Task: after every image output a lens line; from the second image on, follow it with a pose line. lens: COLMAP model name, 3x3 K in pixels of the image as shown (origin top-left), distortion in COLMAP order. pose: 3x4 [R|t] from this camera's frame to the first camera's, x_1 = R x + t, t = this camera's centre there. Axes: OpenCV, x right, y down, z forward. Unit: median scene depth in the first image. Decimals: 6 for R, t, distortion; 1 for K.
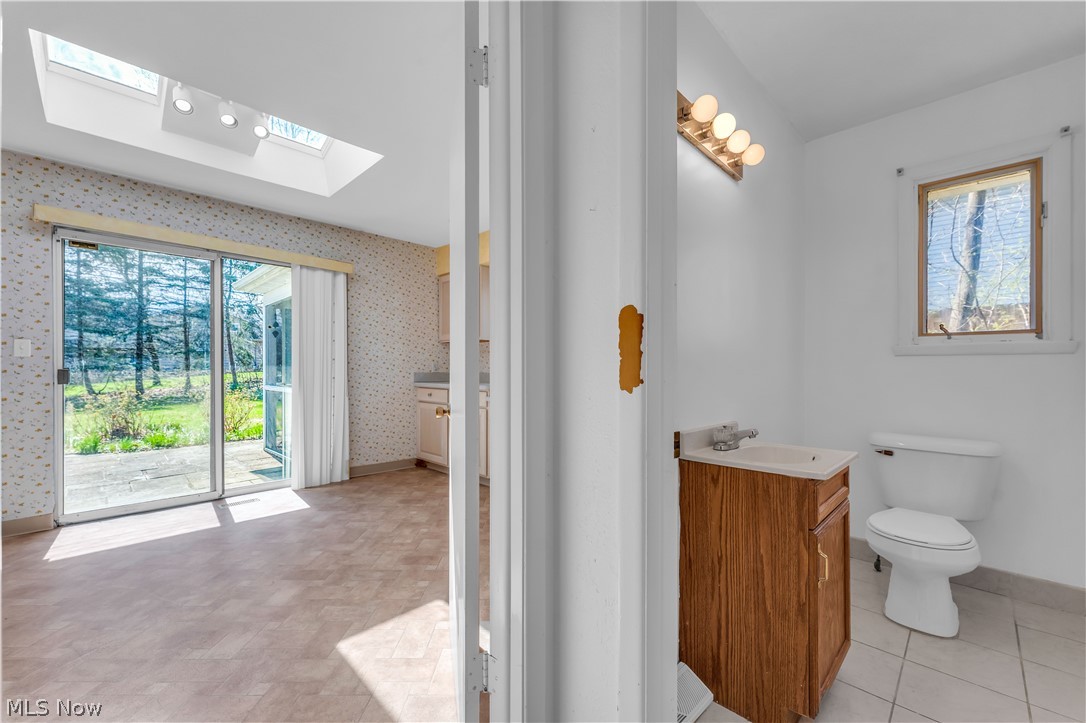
lens RADIAL K [[433.5, 0, 539.3], [0, 433.5, 368.7], [0, 0, 1]] dist [-0.001989, -0.000420]
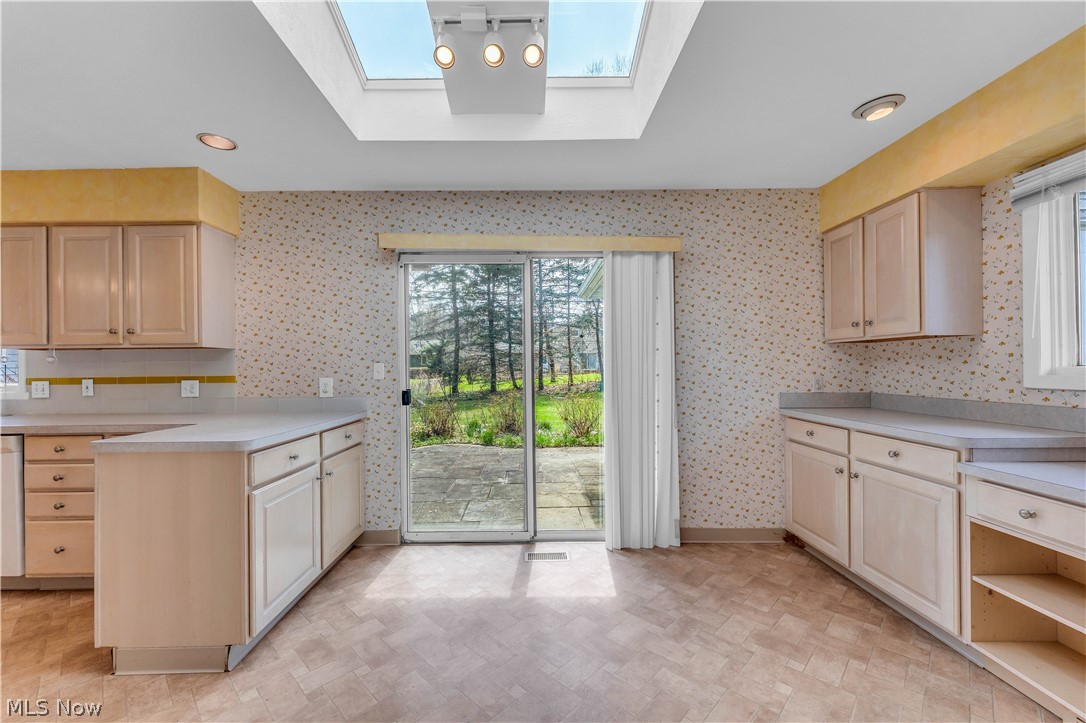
lens RADIAL K [[433.5, 0, 535.0], [0, 433.5, 366.7], [0, 0, 1]] dist [-0.001989, -0.000420]
pose [[0.705498, -0.007233, -0.708675, -0.105569], [0.008988, 0.999959, -0.001258, -0.036134], [0.708655, -0.005481, 0.705533, 0.341467]]
